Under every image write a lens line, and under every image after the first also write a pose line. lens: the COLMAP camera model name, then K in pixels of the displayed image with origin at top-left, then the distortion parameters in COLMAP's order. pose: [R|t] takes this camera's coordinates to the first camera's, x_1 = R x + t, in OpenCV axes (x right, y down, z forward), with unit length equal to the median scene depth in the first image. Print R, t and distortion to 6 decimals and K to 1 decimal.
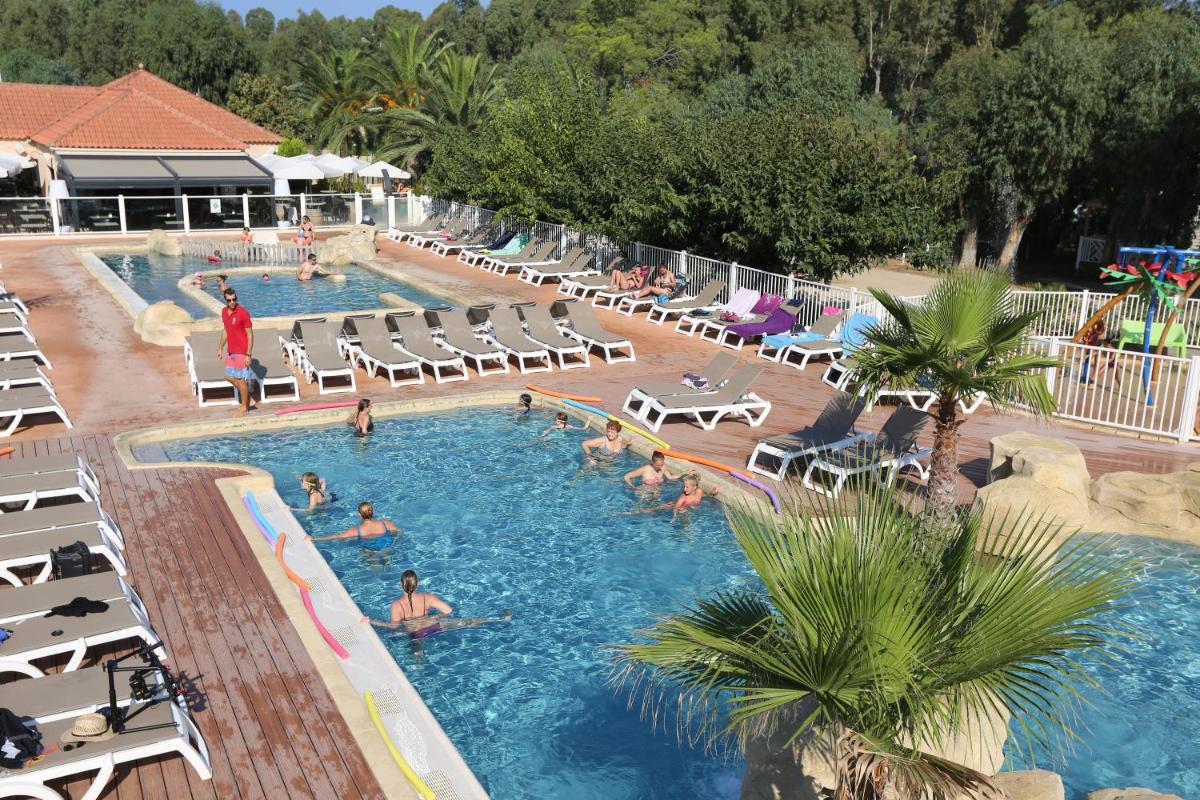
lens RADIAL K [[1123.2, 0, 600.0], [0, 1123.2, 400.0], [0, 0, 1]] dist [0.000303, 0.133378]
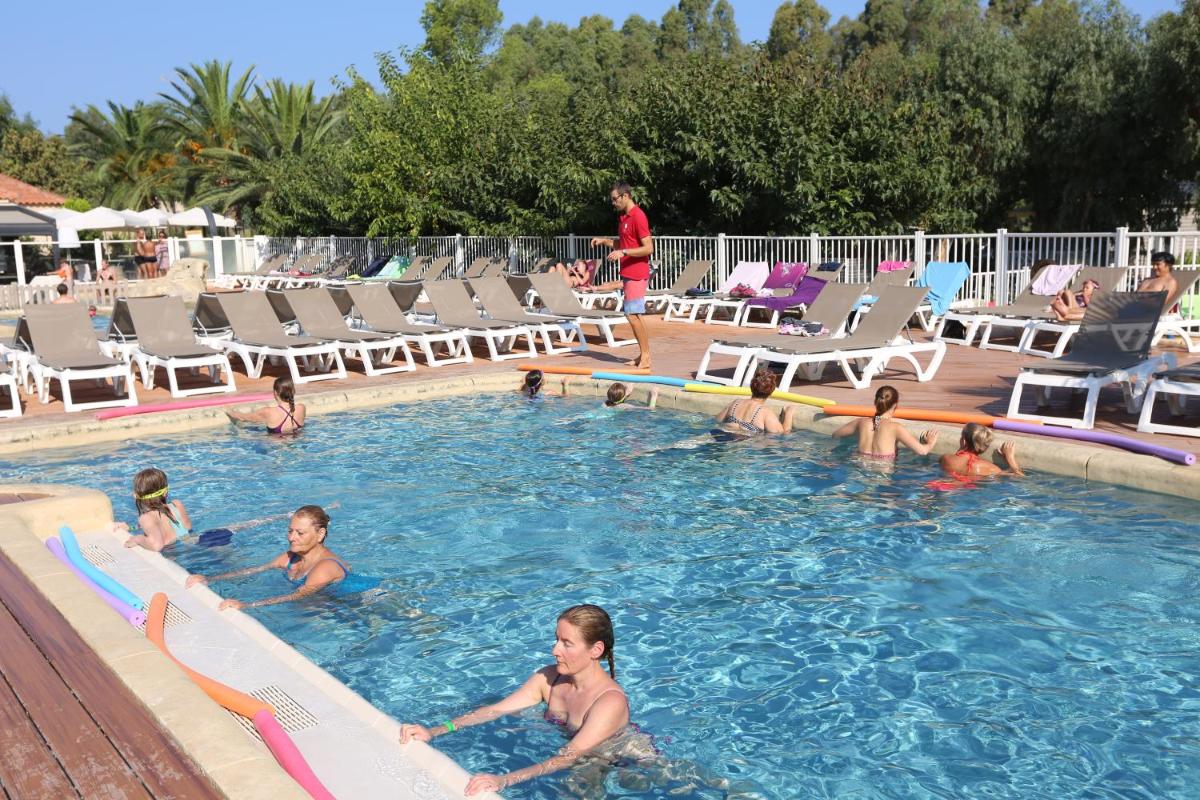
lens RADIAL K [[1123.2, 0, 600.0], [0, 1123.2, 400.0], [0, 0, 1]] dist [0.000303, 0.133378]
pose [[0.983222, -0.071558, 0.167790, -0.067822], [0.088027, 0.991781, -0.092856, 0.036223], [-0.159766, 0.106068, 0.981440, 0.205551]]
